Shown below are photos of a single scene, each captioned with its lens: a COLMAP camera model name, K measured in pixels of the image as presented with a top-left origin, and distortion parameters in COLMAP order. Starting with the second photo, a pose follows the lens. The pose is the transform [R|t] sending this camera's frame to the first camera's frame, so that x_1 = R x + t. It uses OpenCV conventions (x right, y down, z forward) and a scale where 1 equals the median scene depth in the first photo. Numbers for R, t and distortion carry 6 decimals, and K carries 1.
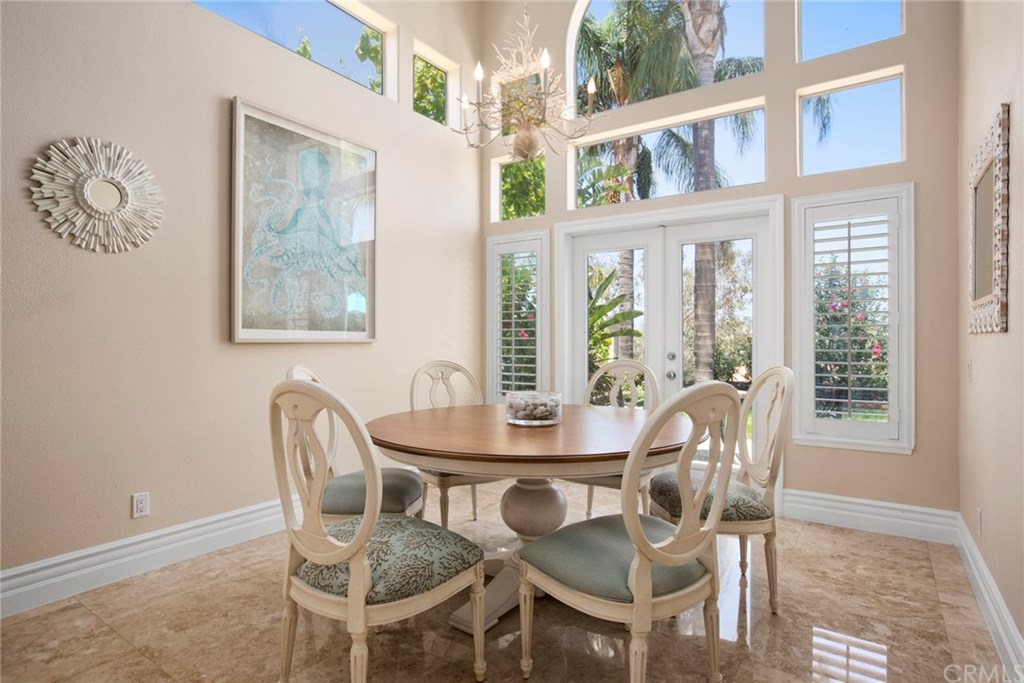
lens RADIAL K [[541.0, 0, 512.0], [0, 541.0, 341.5], [0, 0, 1]] dist [-0.002455, 0.000056]
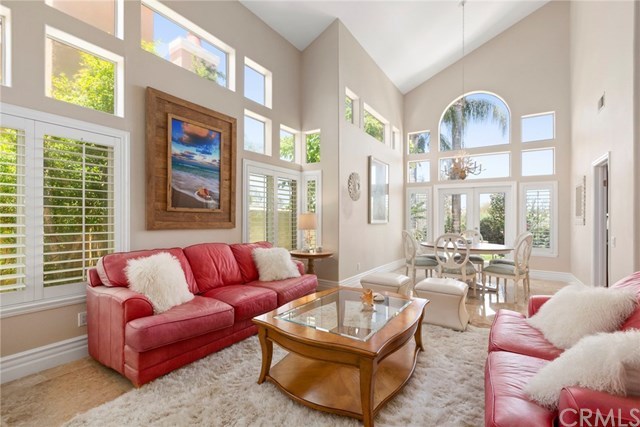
lens RADIAL K [[286.5, 0, 318.5], [0, 286.5, 217.1], [0, 0, 1]] dist [-0.001767, -0.000664]
pose [[0.999890, 0.014800, -0.001237, -1.013319], [-0.014808, 0.999865, -0.007111, -0.027893], [0.001132, 0.007128, 0.999974, -1.081621]]
